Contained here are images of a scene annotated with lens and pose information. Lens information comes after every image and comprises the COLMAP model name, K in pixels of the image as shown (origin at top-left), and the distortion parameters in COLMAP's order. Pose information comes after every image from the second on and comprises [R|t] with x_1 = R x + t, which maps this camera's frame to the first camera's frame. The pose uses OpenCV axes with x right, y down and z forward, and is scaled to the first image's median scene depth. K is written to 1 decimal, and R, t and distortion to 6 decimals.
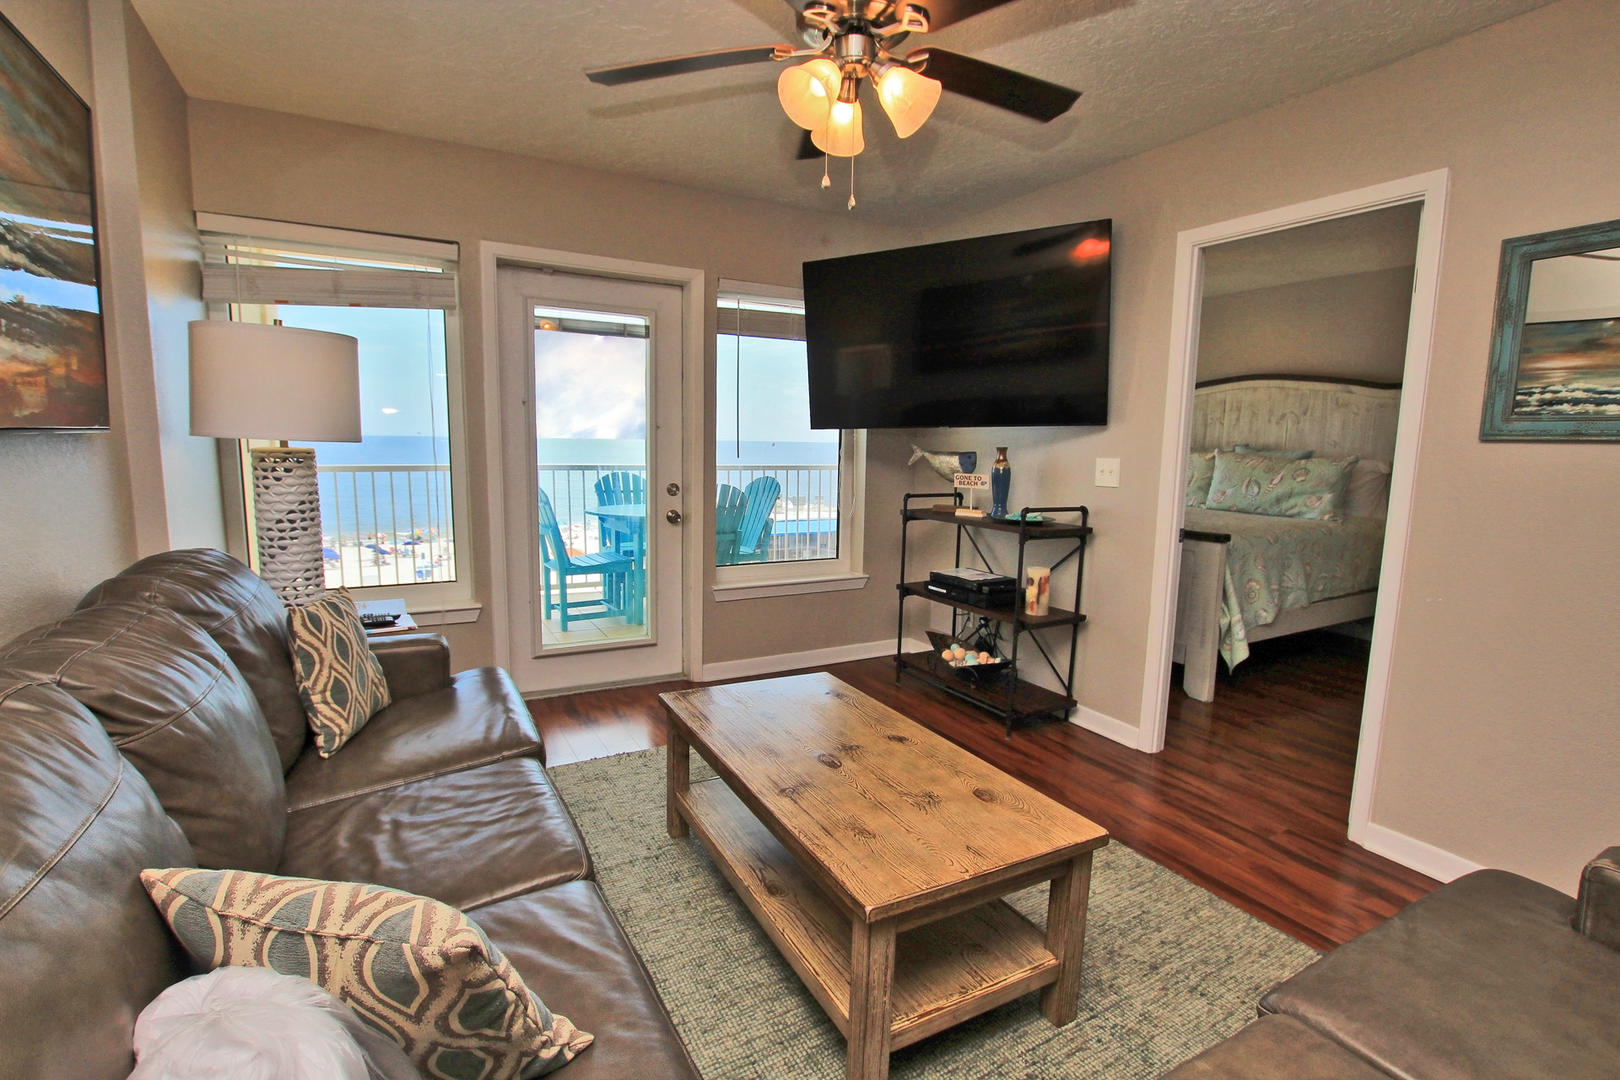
lens RADIAL K [[753.3, 0, 809.3], [0, 753.3, 543.4], [0, 0, 1]] dist [-0.035124, 0.005619]
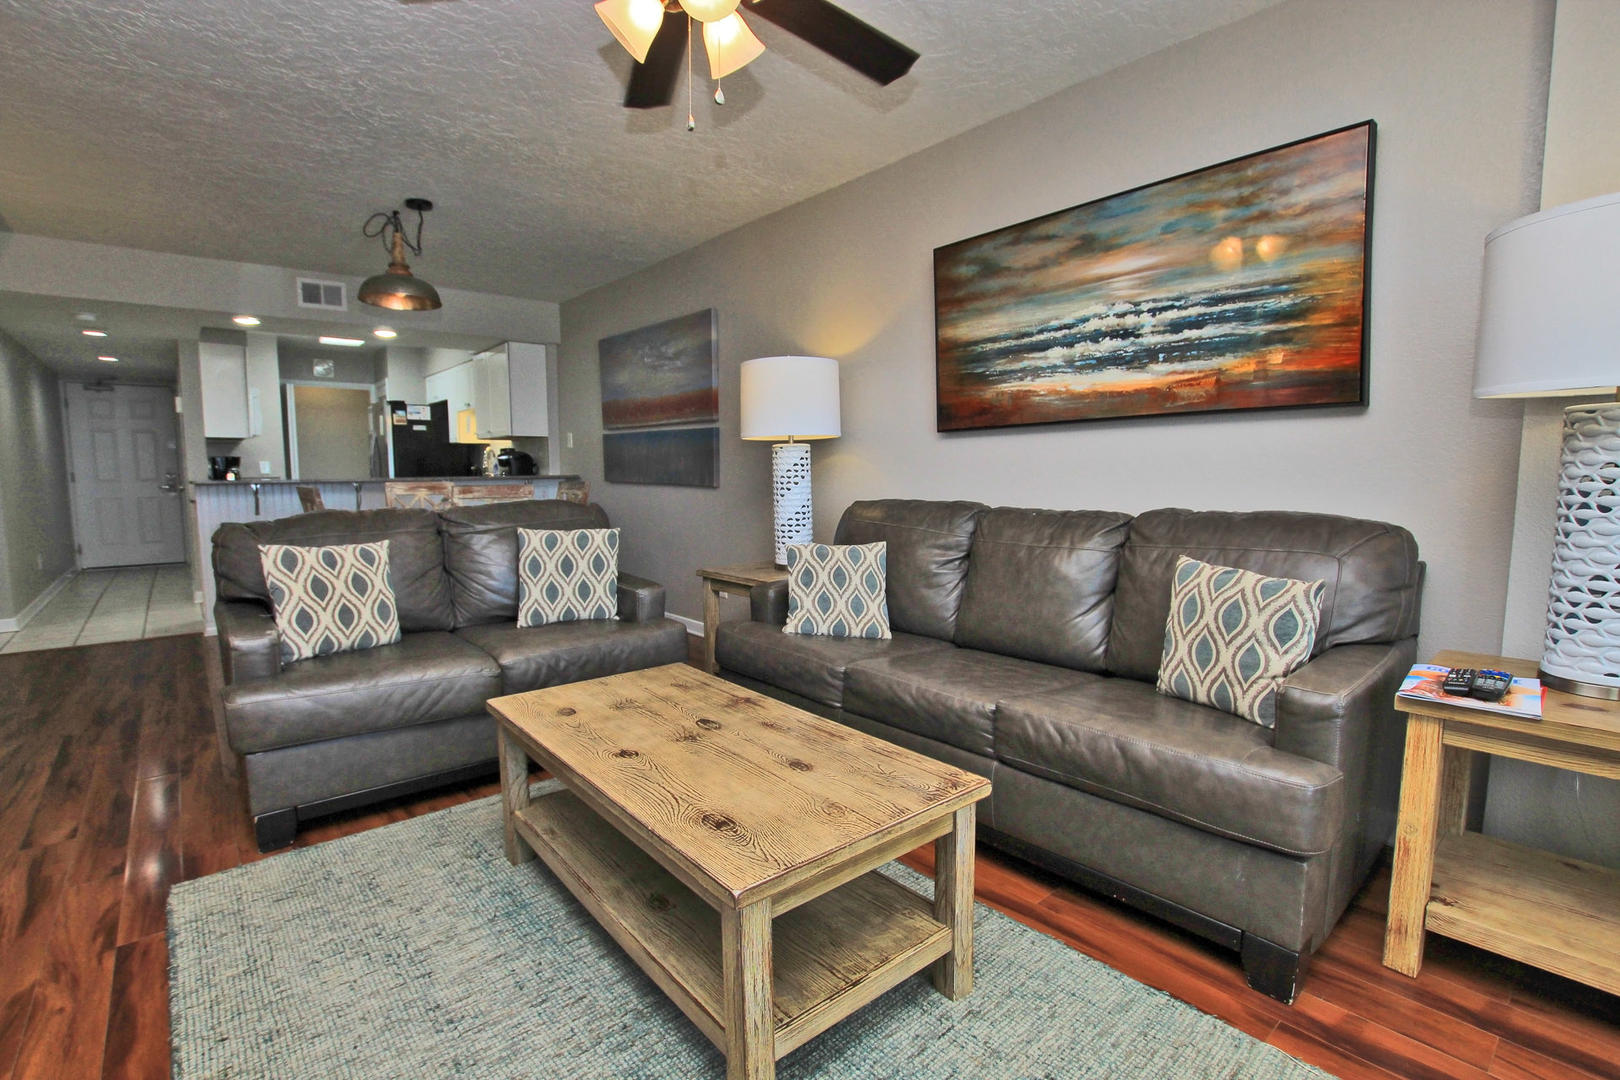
lens RADIAL K [[753.3, 0, 809.3], [0, 753.3, 543.4], [0, 0, 1]] dist [-0.035124, 0.005619]
pose [[-0.979892, 0.002510, -0.199513, 0.056625], [-0.043112, 0.973638, 0.223989, -0.096290], [0.194816, 0.228086, -0.953951, 1.156526]]
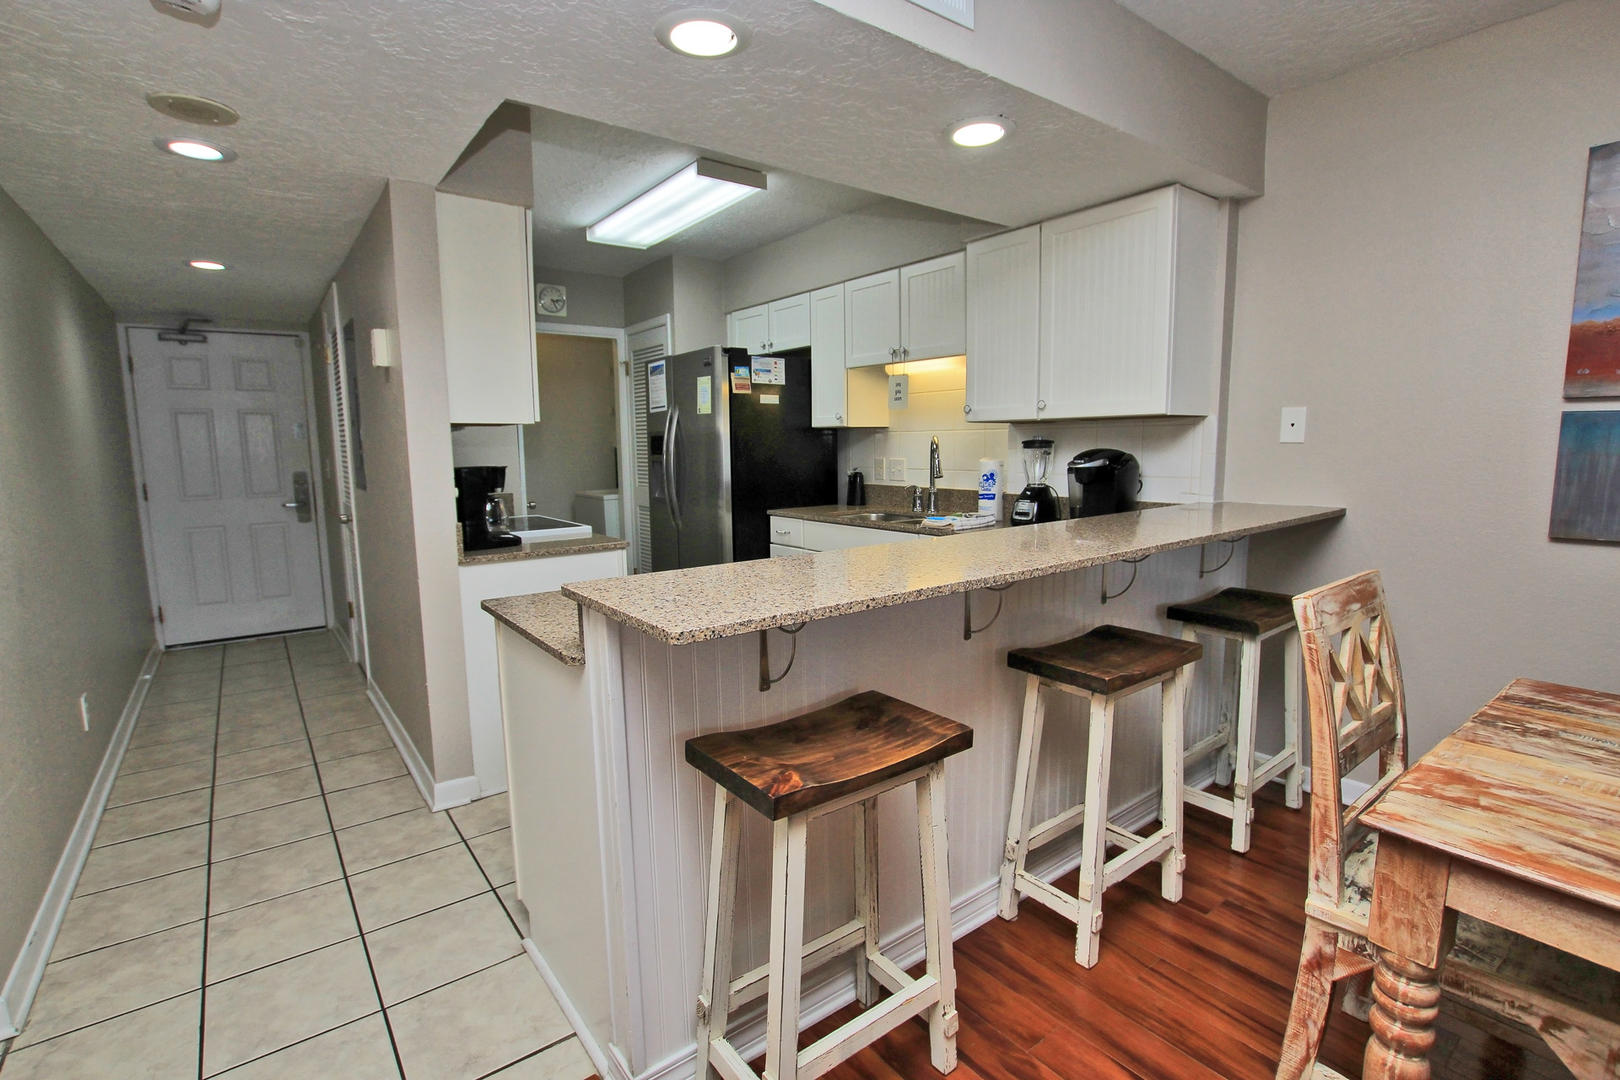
lens RADIAL K [[753.3, 0, 809.3], [0, 753.3, 543.4], [0, 0, 1]] dist [-0.035124, 0.005619]
pose [[-0.989360, 0.013169, -0.144890, 0.949904], [-0.025108, 0.965497, 0.259202, 0.038940], [0.143304, 0.260082, -0.954893, -0.187412]]
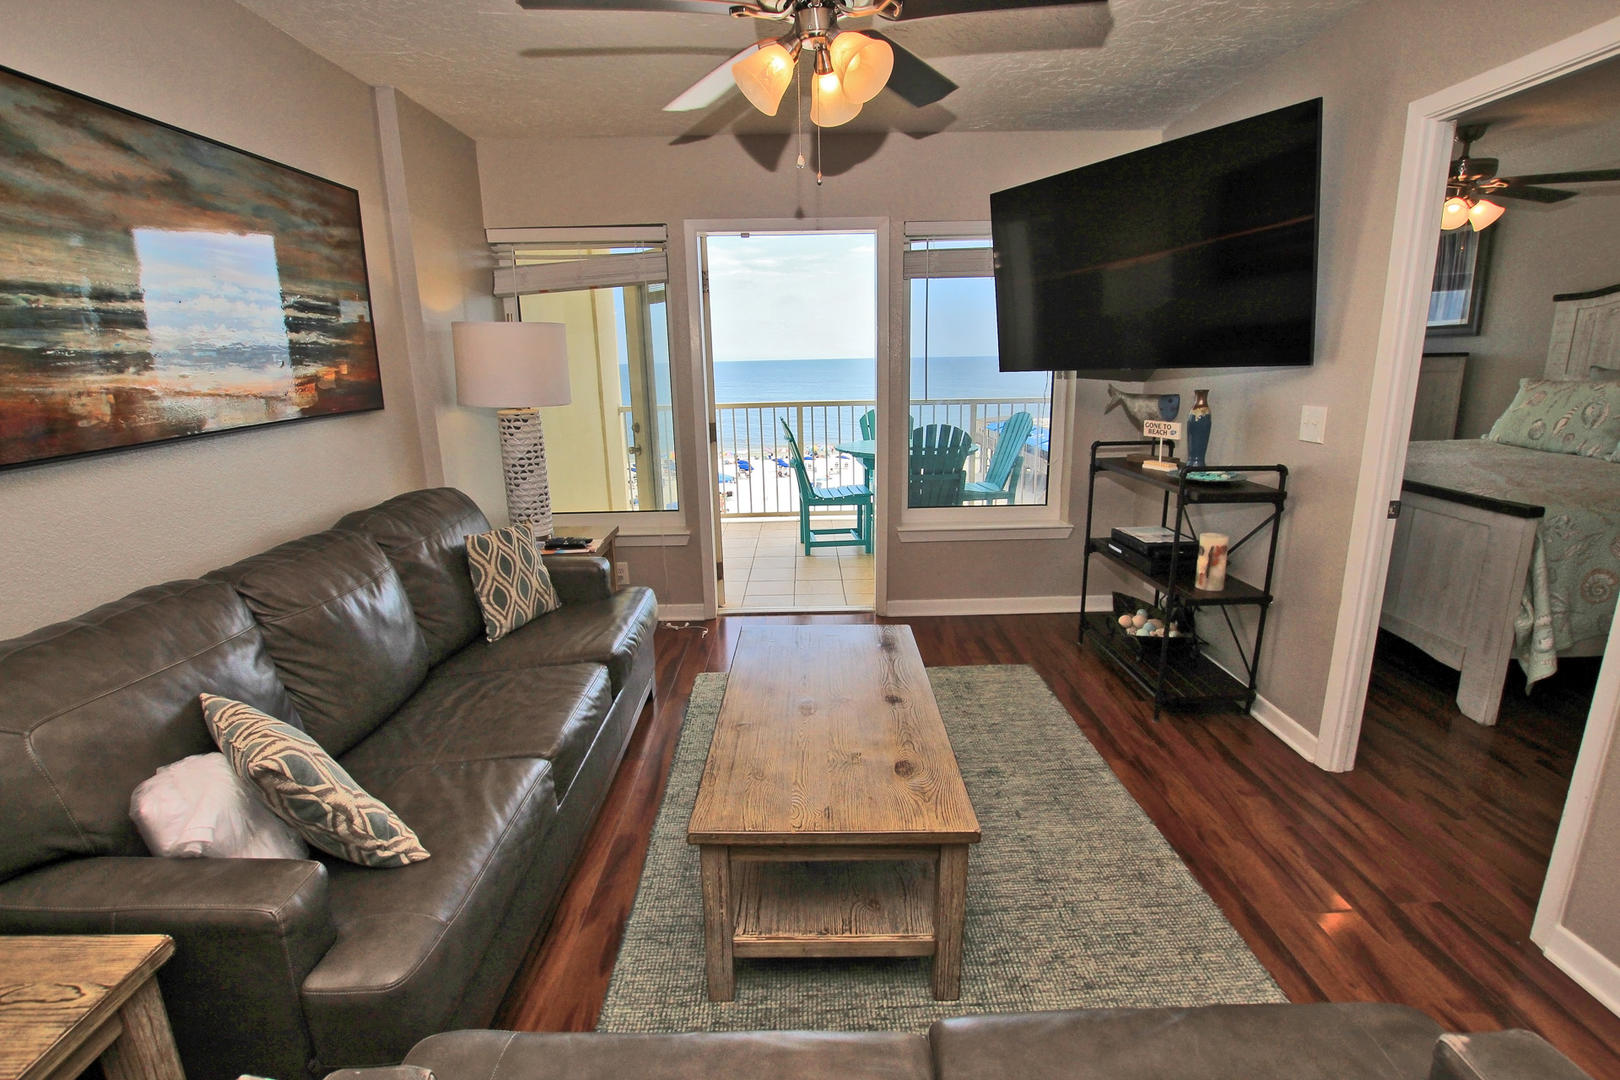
lens RADIAL K [[753.3, 0, 809.3], [0, 753.3, 543.4], [0, 0, 1]] dist [-0.035124, 0.005619]
pose [[0.876561, 0.078088, -0.474914, 0.325689], [-0.026705, 0.993121, 0.114005, -0.045799], [0.480550, -0.087250, 0.872616, 0.037712]]
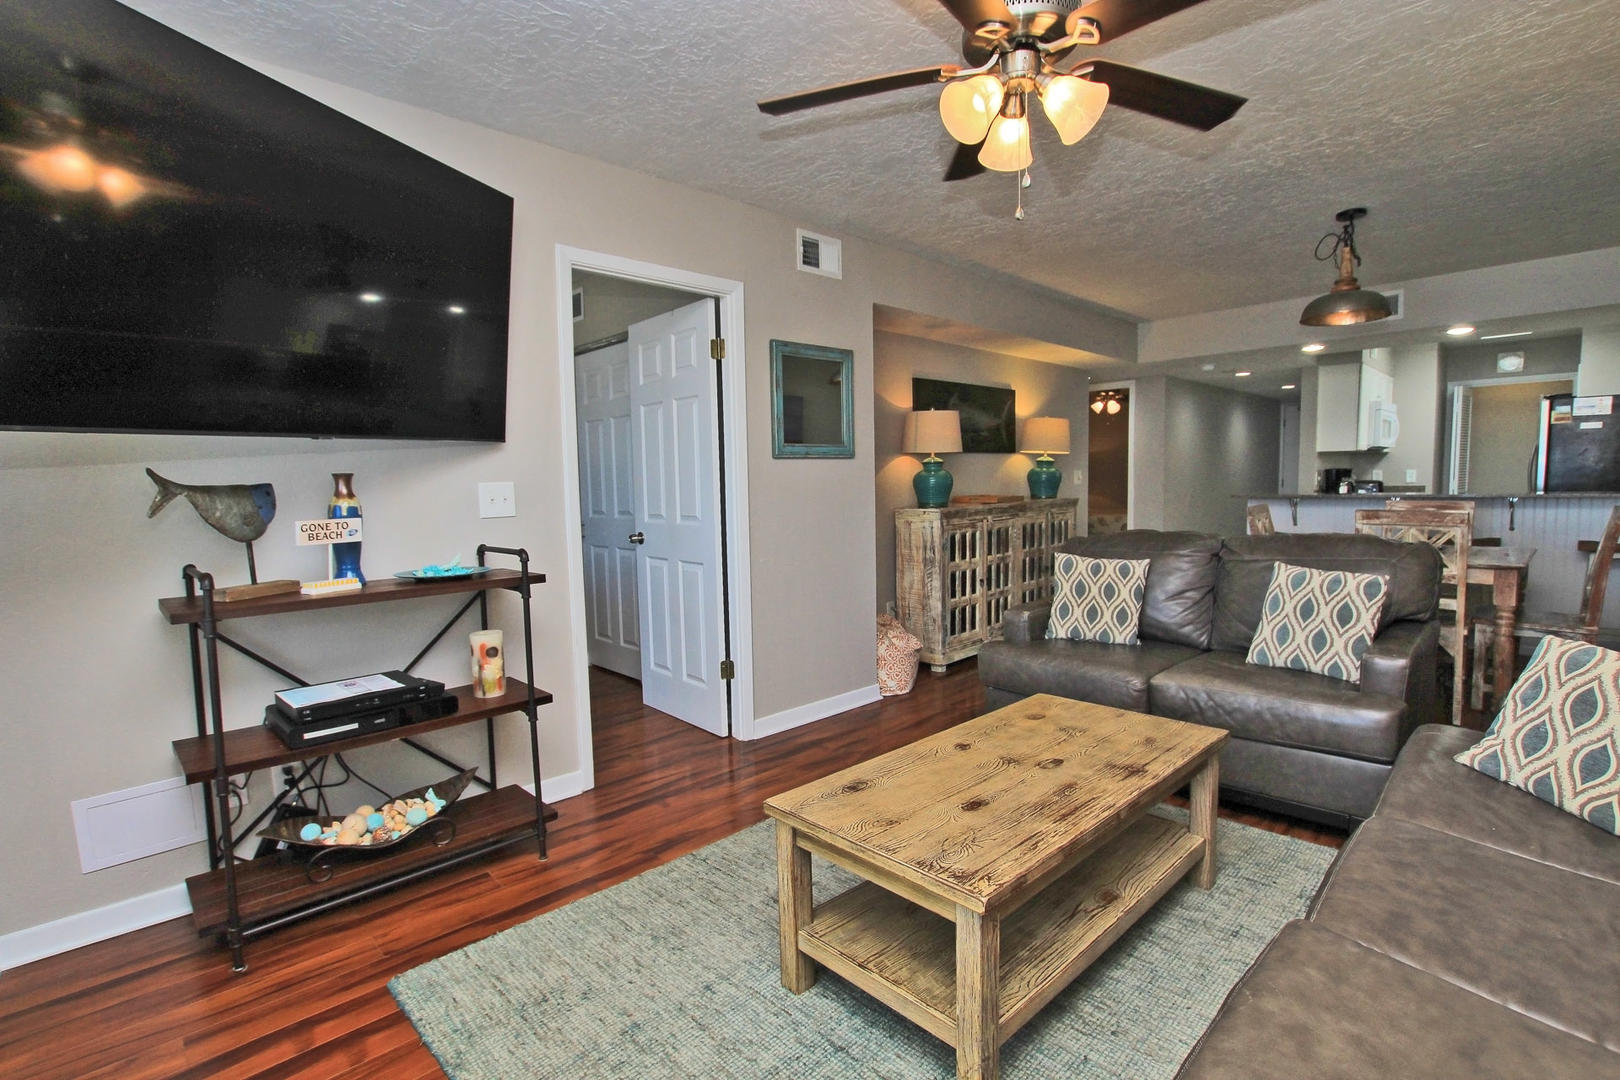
lens RADIAL K [[753.3, 0, 809.3], [0, 753.3, 543.4], [0, 0, 1]] dist [-0.035124, 0.005619]
pose [[-0.254610, -0.093893, 0.962475, -0.508851], [0.146416, 0.980059, 0.134341, -0.112414], [-0.955895, 0.175127, -0.235785, 0.915078]]
